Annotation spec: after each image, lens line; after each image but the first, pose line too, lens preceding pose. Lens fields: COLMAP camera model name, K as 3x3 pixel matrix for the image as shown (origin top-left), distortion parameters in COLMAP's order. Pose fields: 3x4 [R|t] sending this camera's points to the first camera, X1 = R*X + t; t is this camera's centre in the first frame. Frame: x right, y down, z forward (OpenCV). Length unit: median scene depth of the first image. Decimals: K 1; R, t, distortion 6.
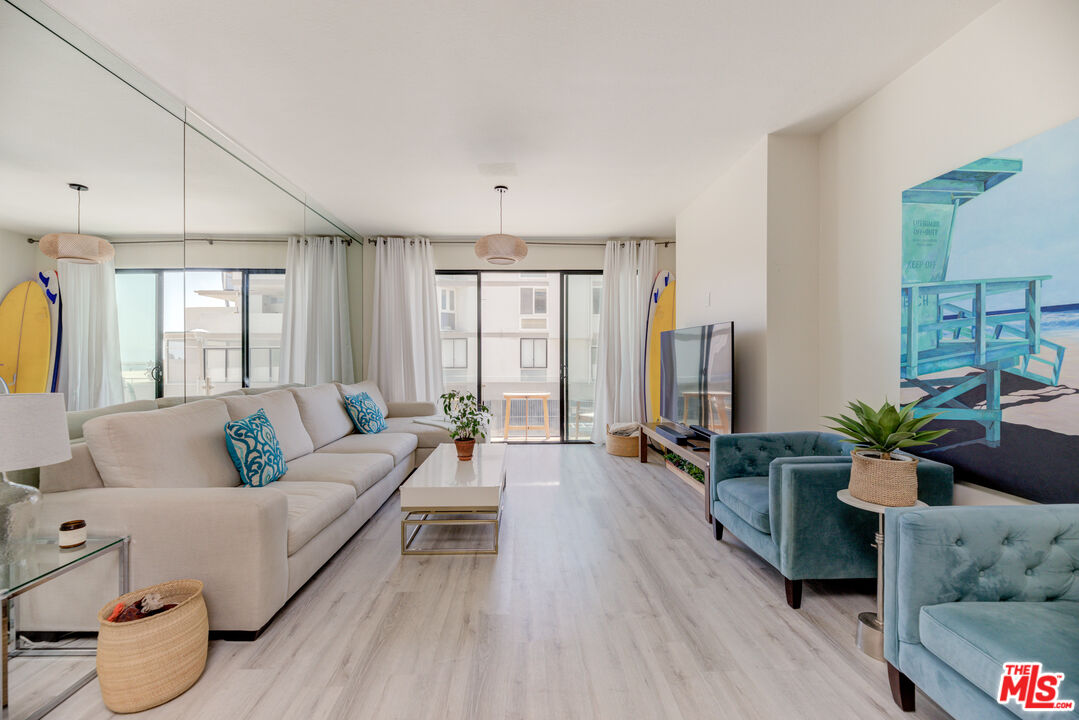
lens RADIAL K [[432.8, 0, 534.1], [0, 432.8, 359.2], [0, 0, 1]] dist [0.003150, -0.002829]
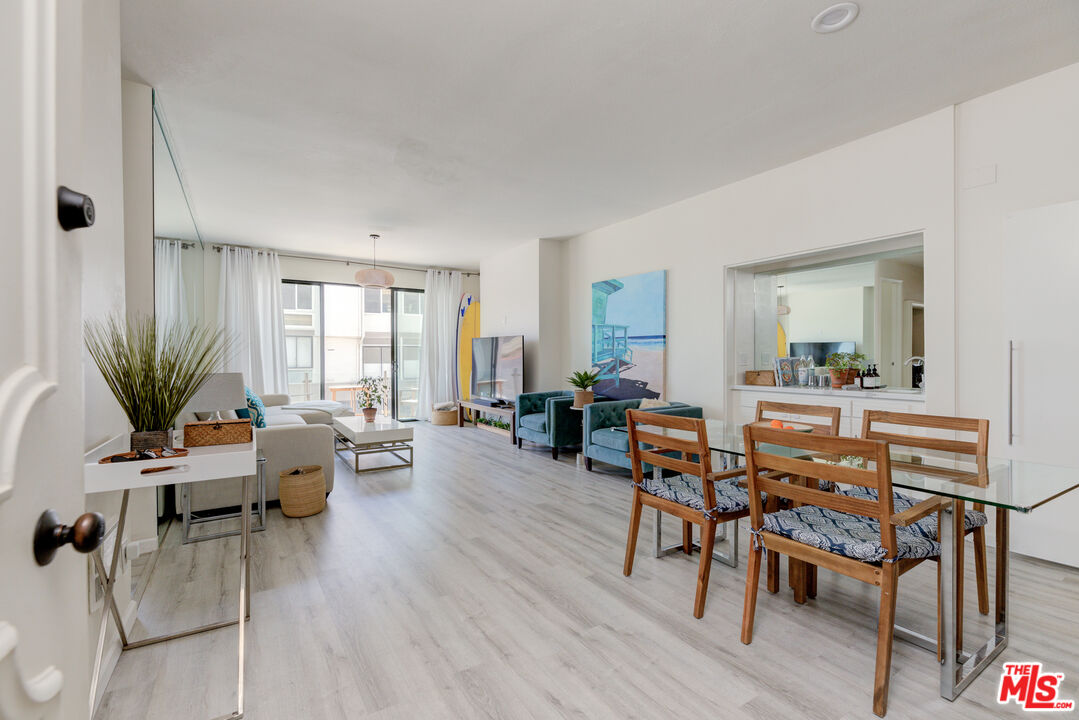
lens RADIAL K [[490.3, 0, 545.3], [0, 490.3, 355.0], [0, 0, 1]] dist [0.010331, -0.003709]
pose [[0.843166, -0.000559, 0.537653, -0.455829], [0.004681, 0.999969, -0.006301, 0.008271], [-0.537633, 0.007829, 0.843142, -0.634849]]
